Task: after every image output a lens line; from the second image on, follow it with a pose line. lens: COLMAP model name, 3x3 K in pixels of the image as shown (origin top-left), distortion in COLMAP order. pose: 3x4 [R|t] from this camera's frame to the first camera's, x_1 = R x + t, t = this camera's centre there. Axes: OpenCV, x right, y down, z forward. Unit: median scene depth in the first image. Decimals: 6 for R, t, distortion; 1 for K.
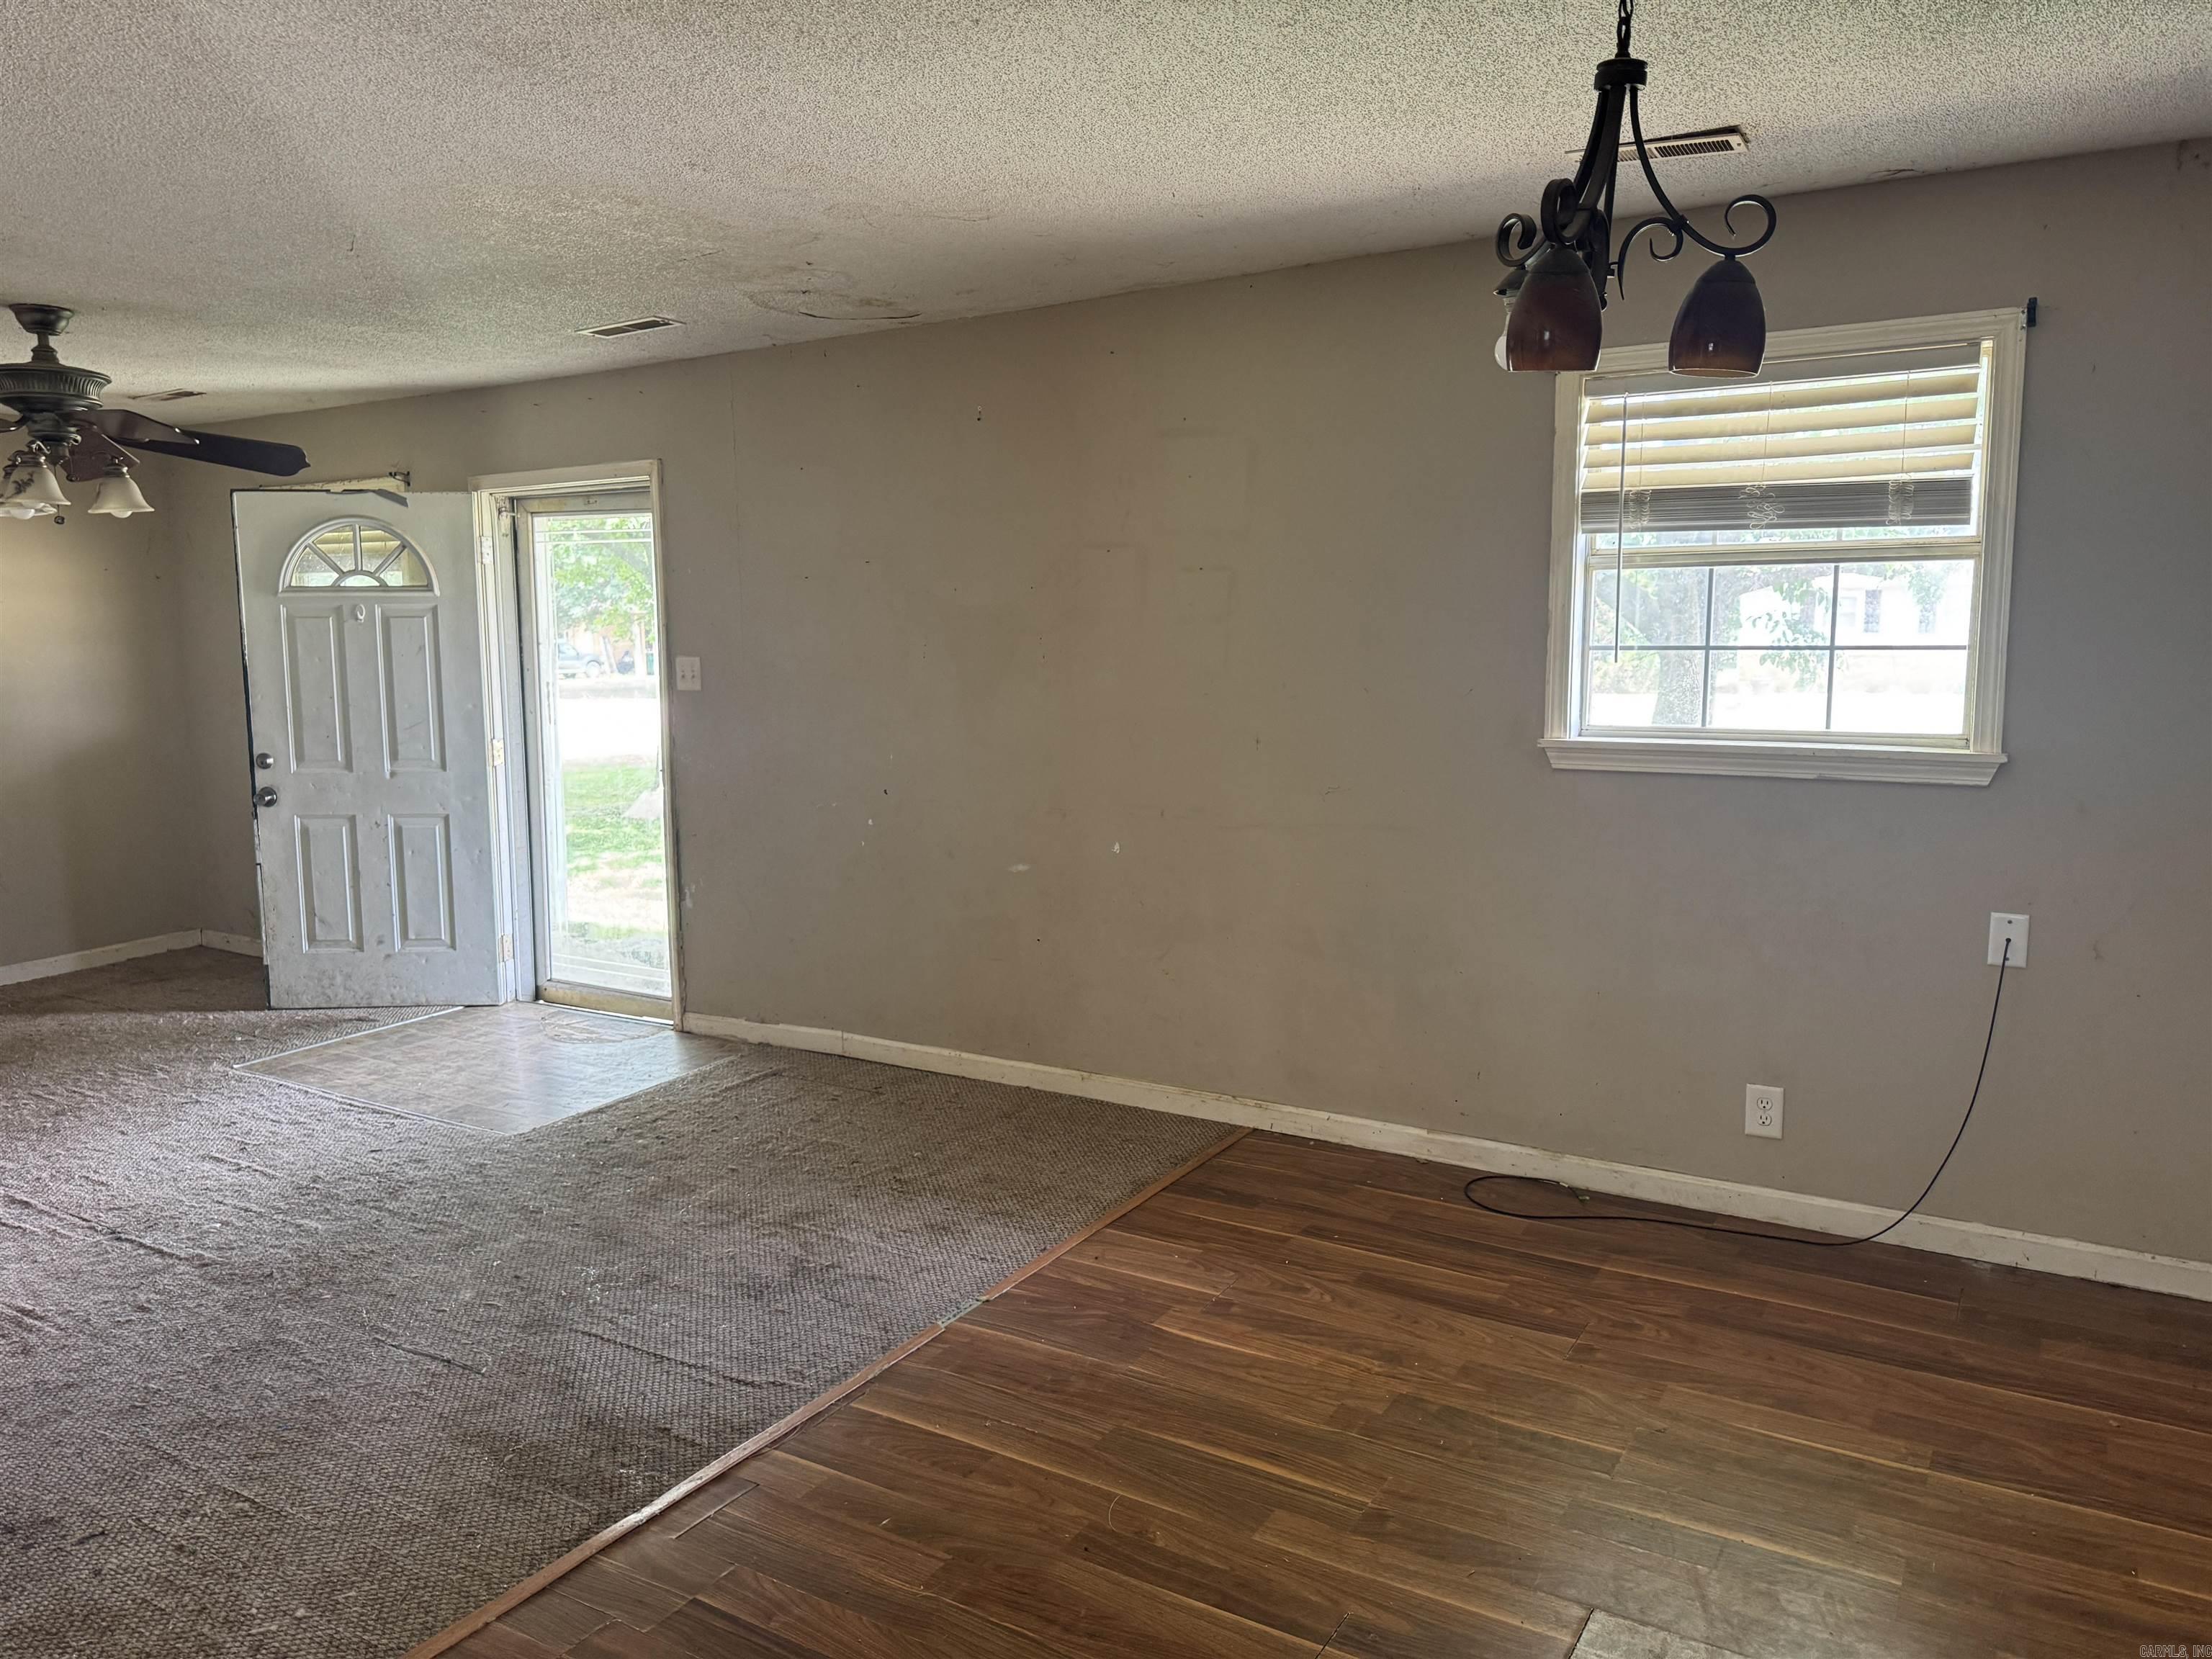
lens RADIAL K [[1526.3, 0, 1106.0], [0, 1526.3, 829.5], [0, 0, 1]] dist [0.008077, -0.003094]
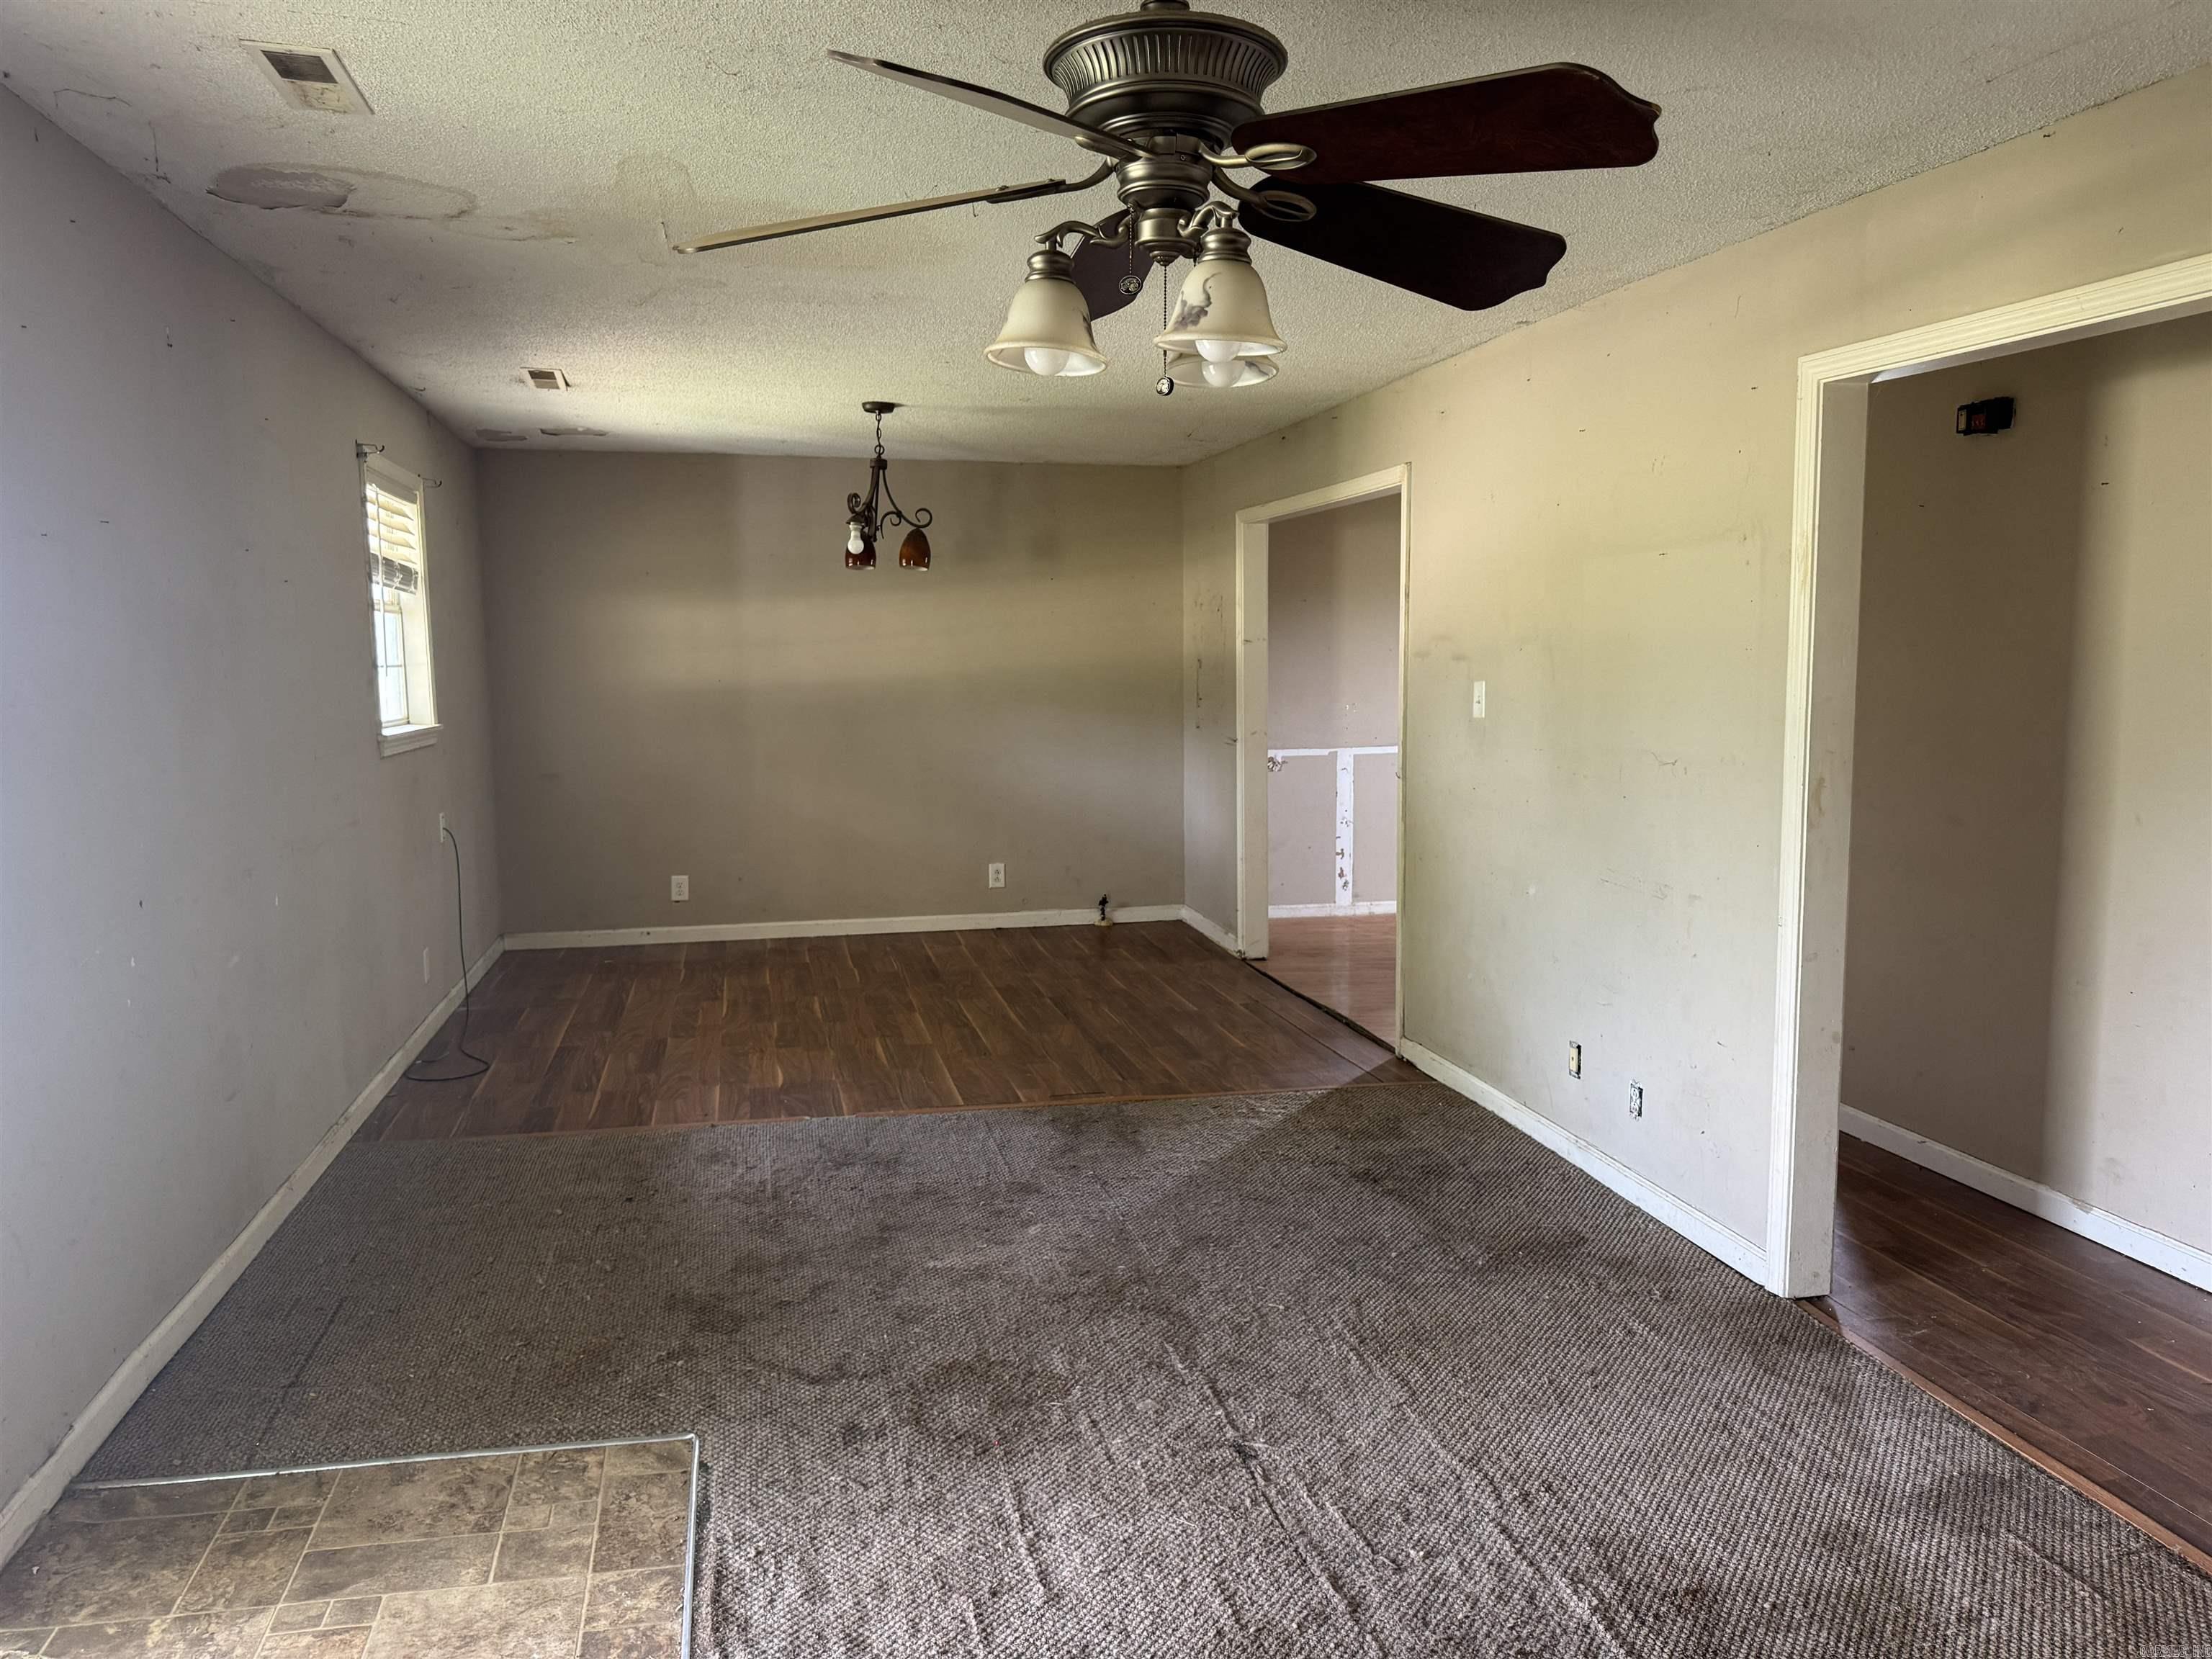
lens RADIAL K [[1526.3, 0, 1106.0], [0, 1526.3, 829.5], [0, 0, 1]] dist [0.008077, -0.003094]
pose [[-0.688284, -0.072388, 0.721821, -1.225931], [0.104046, 0.974871, 0.196978, -0.193873], [-0.717941, 0.210679, -0.663456, 1.625920]]
